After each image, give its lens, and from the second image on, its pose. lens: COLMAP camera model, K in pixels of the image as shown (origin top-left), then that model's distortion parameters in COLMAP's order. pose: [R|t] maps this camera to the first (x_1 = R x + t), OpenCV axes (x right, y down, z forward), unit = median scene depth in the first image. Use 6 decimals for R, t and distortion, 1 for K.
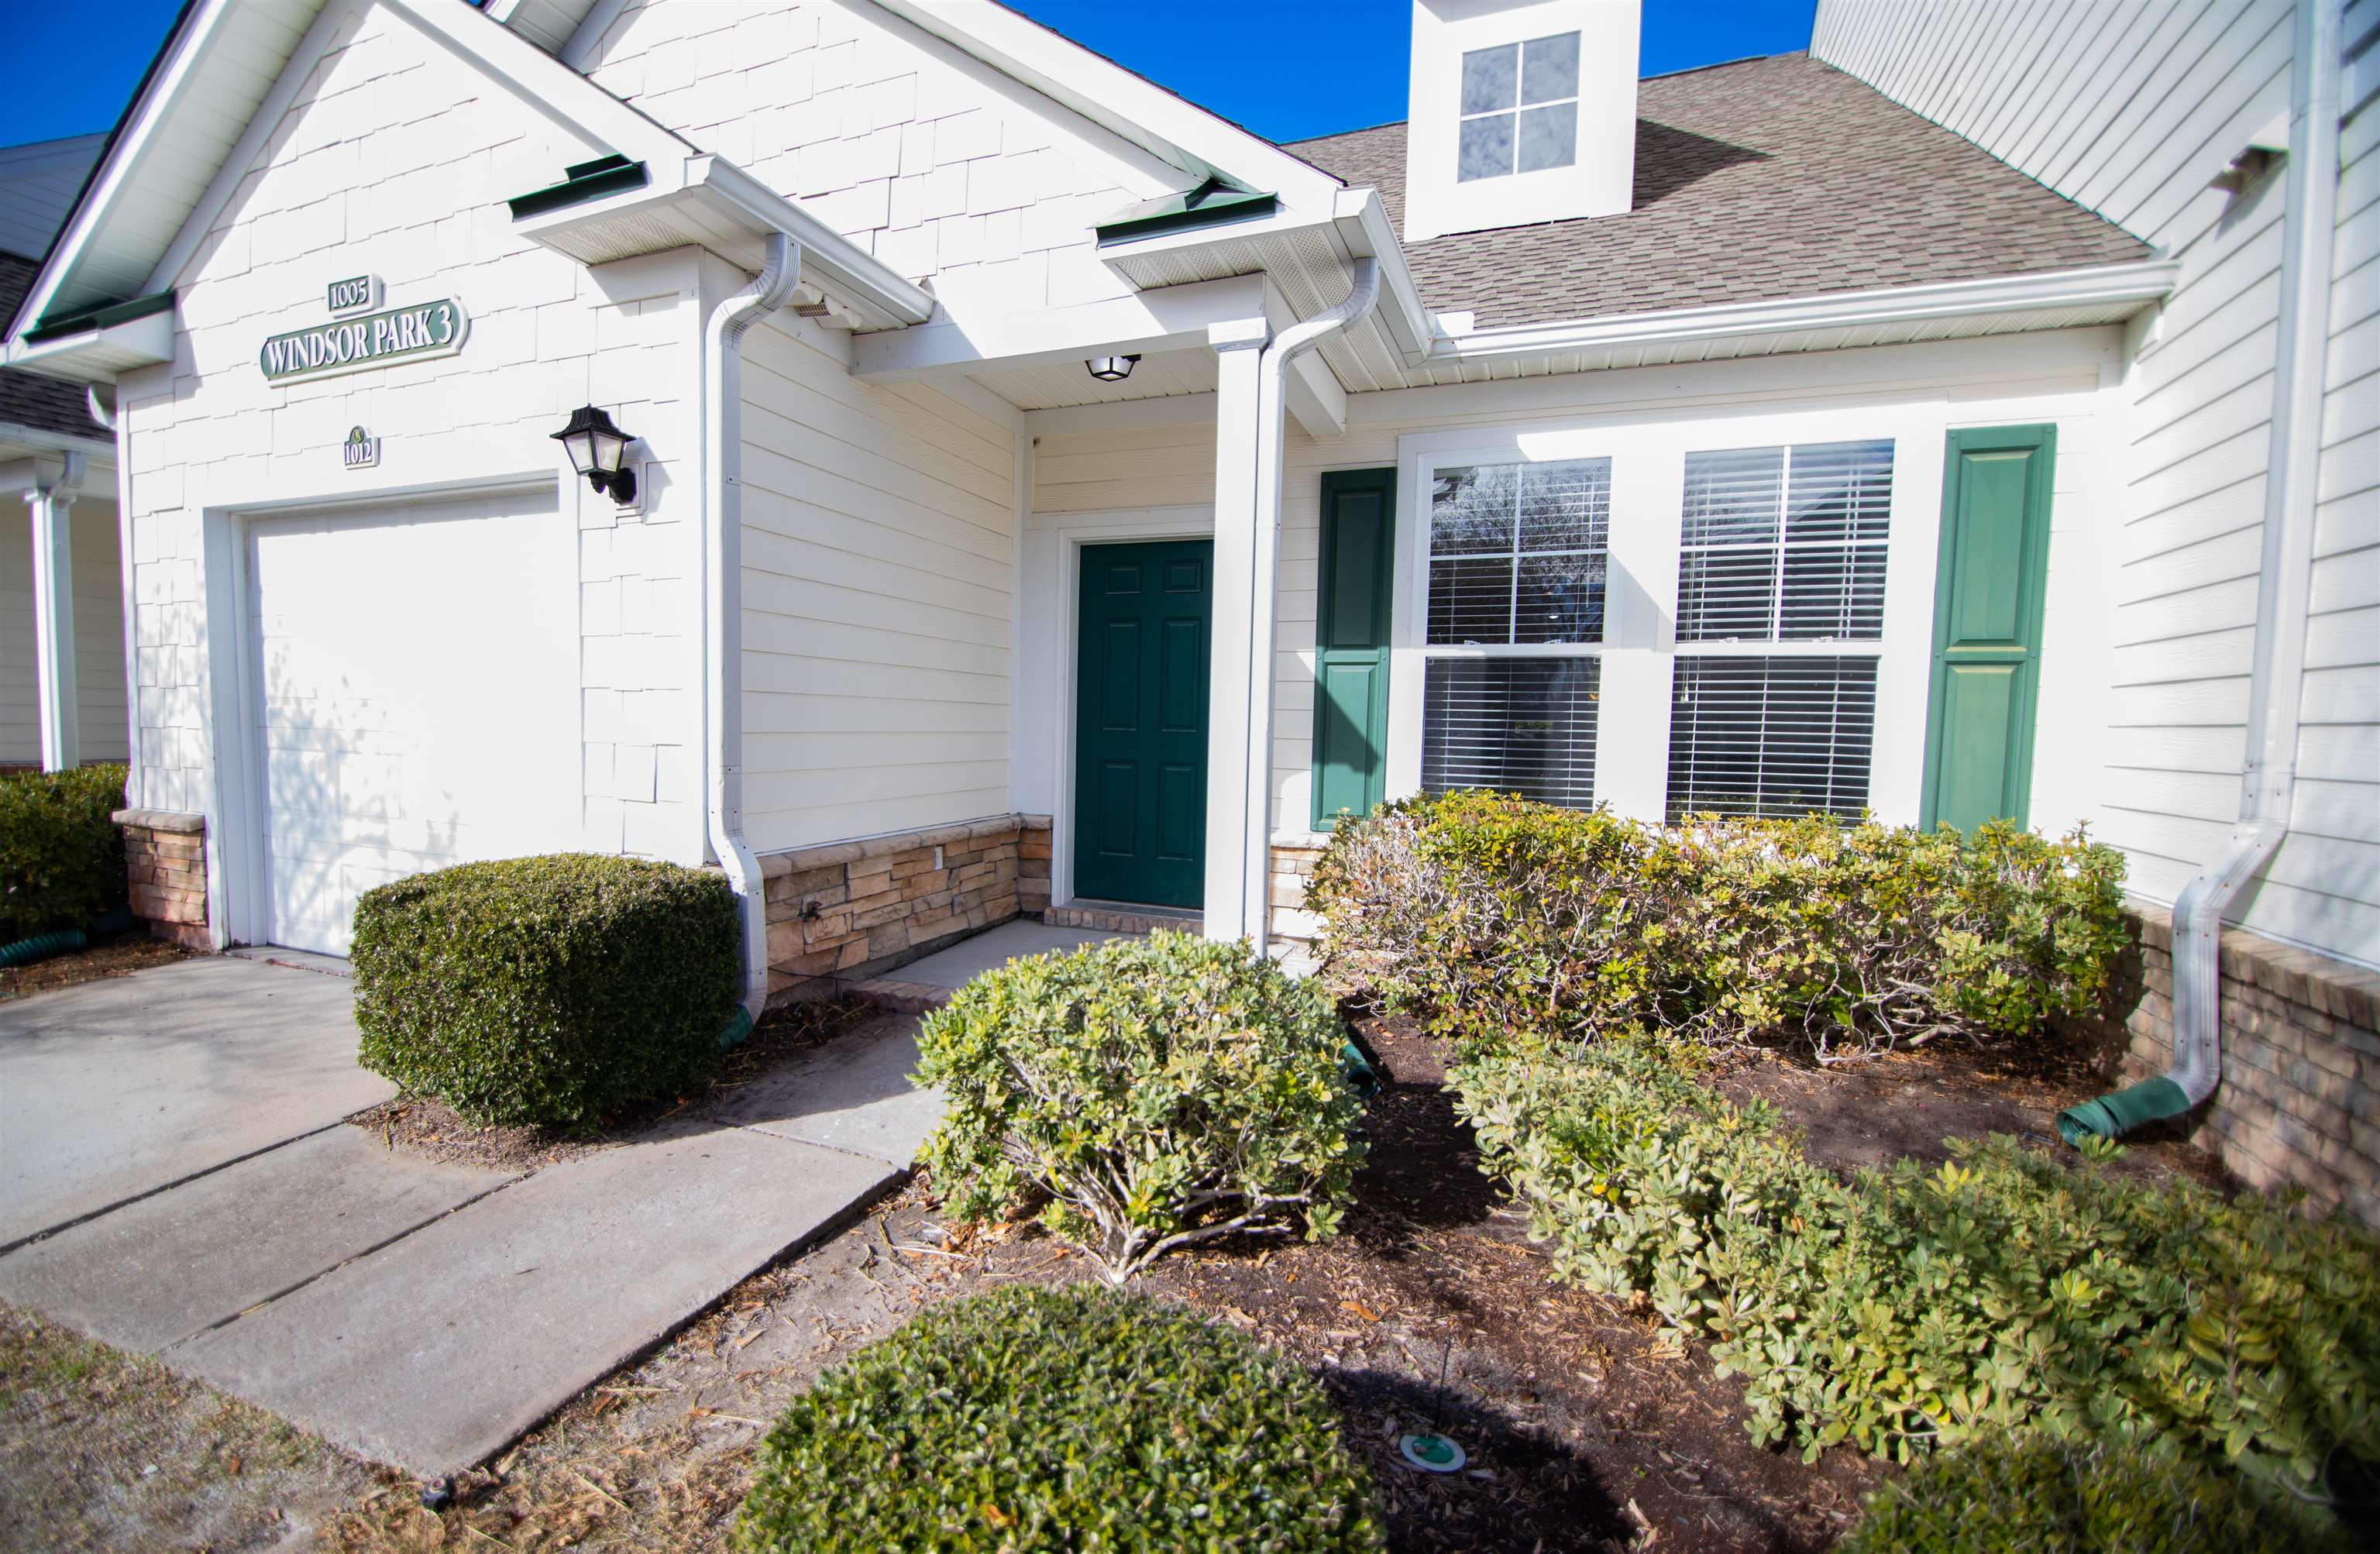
lens RADIAL K [[1083.7, 0, 1177.6], [0, 1083.7, 793.6], [0, 0, 1]] dist [-0.018336, -0.001785]
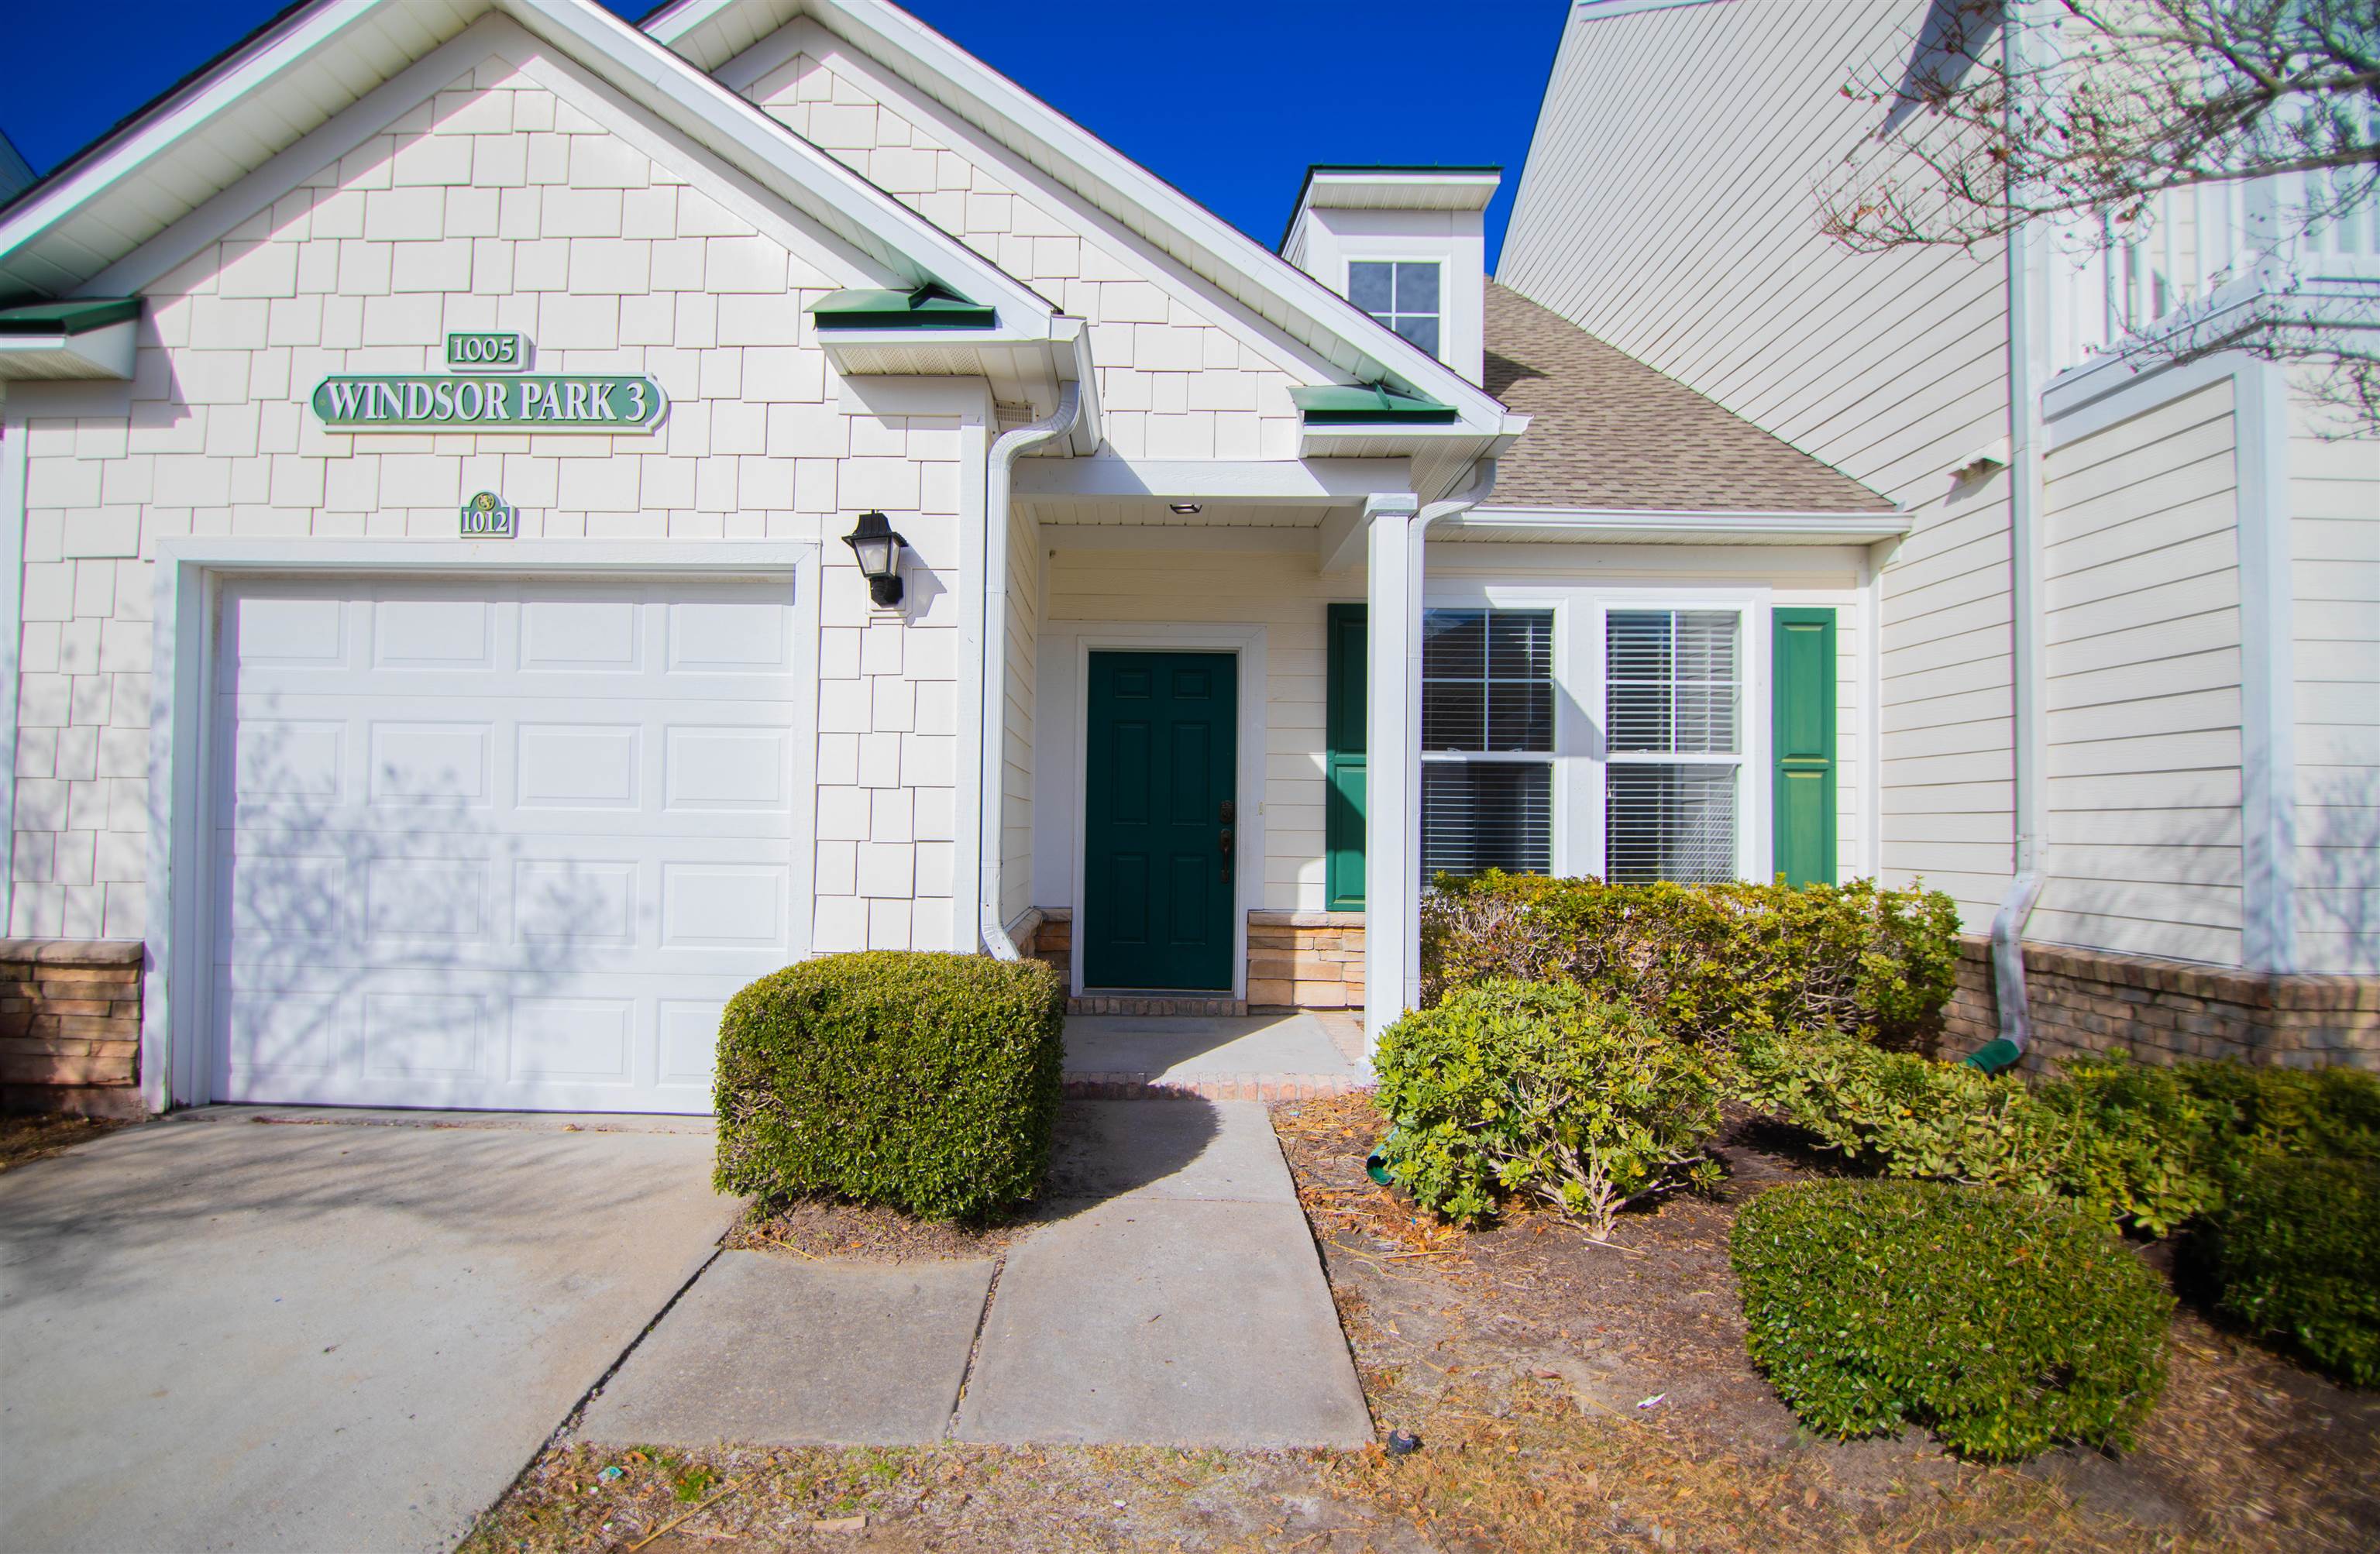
lens RADIAL K [[1130.4, 0, 1181.2], [0, 1130.4, 779.9], [0, 0, 1]] dist [-0.010063, -0.000833]
pose [[0.926064, 0.005384, 0.377328, -0.530961], [0.033017, 0.994908, -0.095228, 0.006326], [-0.375920, 0.100645, 0.921170, -0.062437]]
